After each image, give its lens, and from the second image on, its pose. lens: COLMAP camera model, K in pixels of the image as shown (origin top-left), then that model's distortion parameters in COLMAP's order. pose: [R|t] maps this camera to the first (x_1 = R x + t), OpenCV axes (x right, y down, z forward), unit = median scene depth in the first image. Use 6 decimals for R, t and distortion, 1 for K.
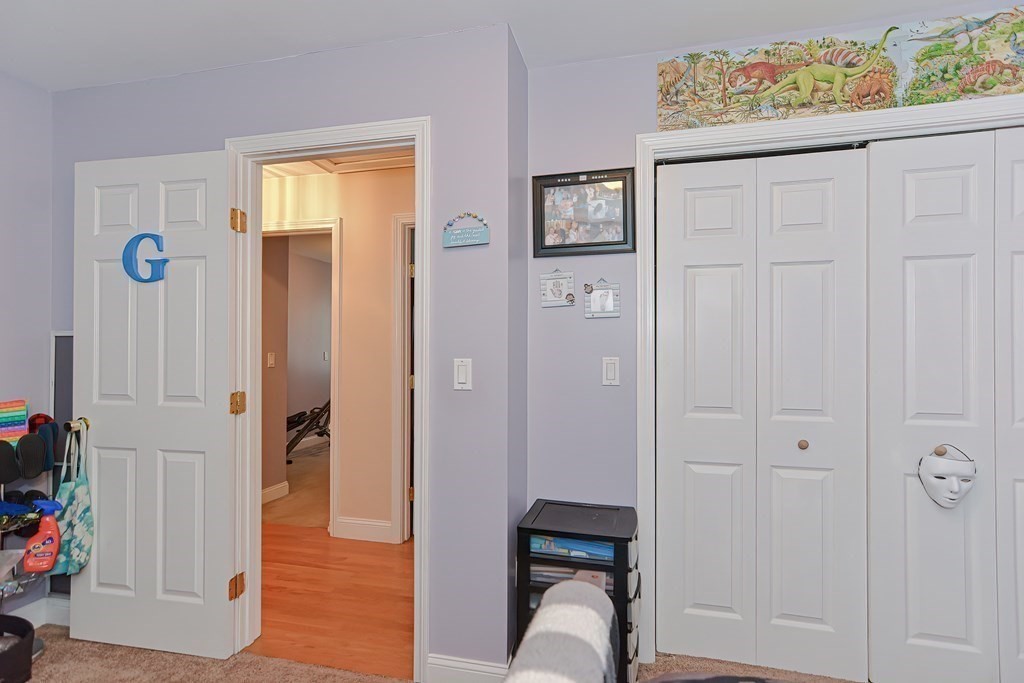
lens RADIAL K [[506.3, 0, 513.4], [0, 506.3, 344.2], [0, 0, 1]] dist [-0.003281, 0.009165]
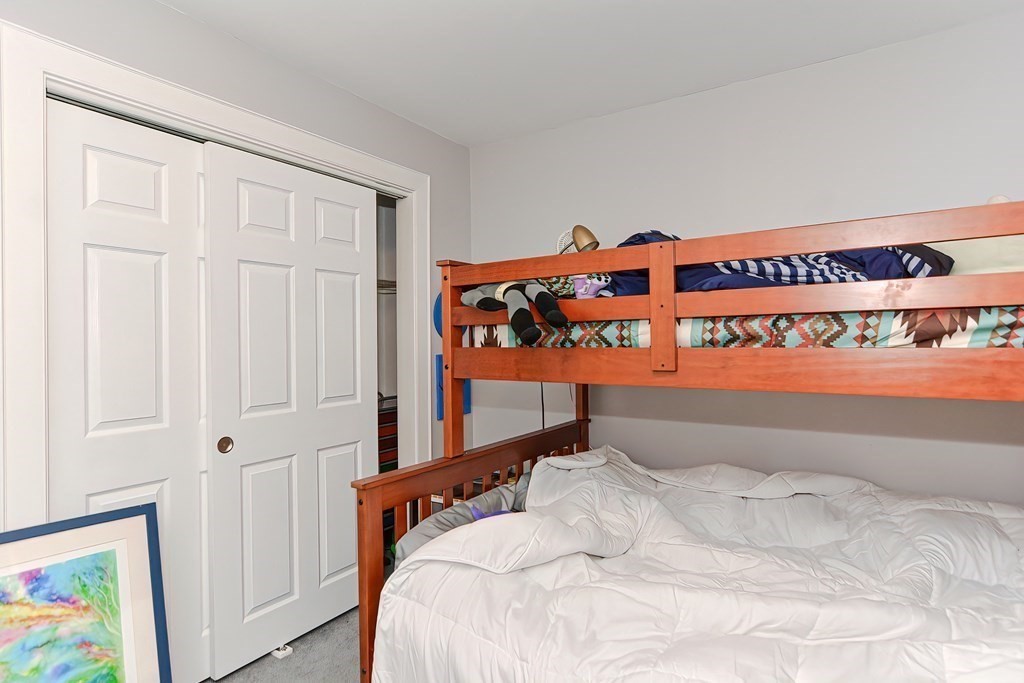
lens RADIAL K [[606.0, 0, 517.9], [0, 606.0, 348.5], [0, 0, 1]] dist [-0.008491, -0.000372]
pose [[0.287858, -0.012960, 0.957585, -0.412170], [0.008382, 0.999904, 0.011013, 0.003560], [-0.957636, 0.004856, 0.287939, 0.124078]]
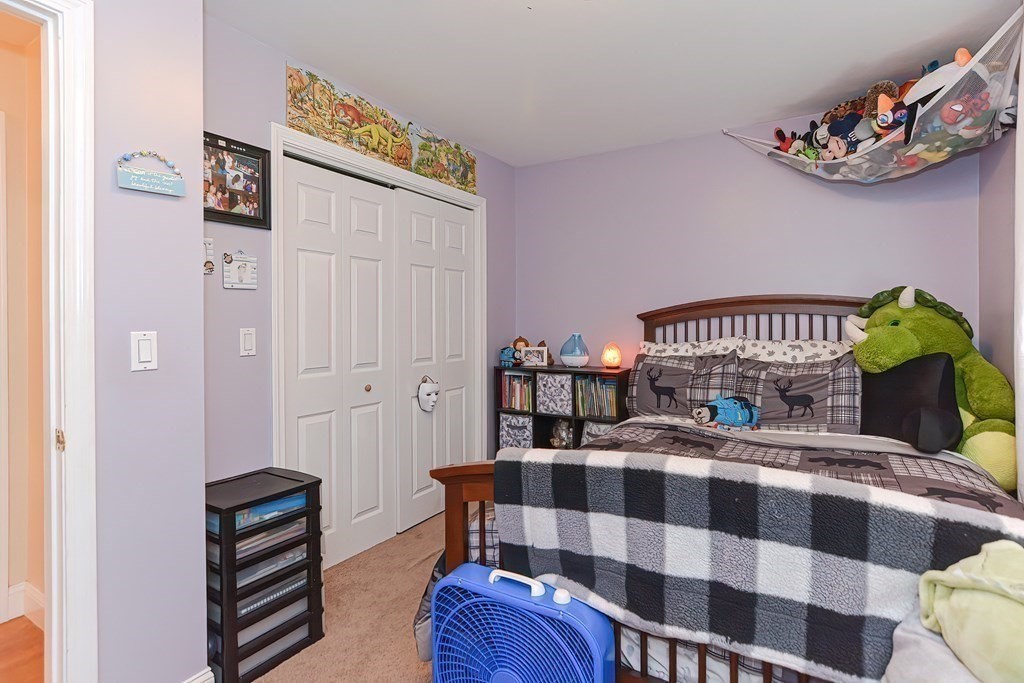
lens RADIAL K [[560.1, 0, 490.1], [0, 560.1, 314.7], [0, 0, 1]] dist [-0.018871, -0.000231]
pose [[0.281570, 0.012108, 0.959464, -0.813463], [-0.009336, 0.999908, -0.009879, 0.005775], [-0.959495, -0.006176, 0.281657, 0.230276]]
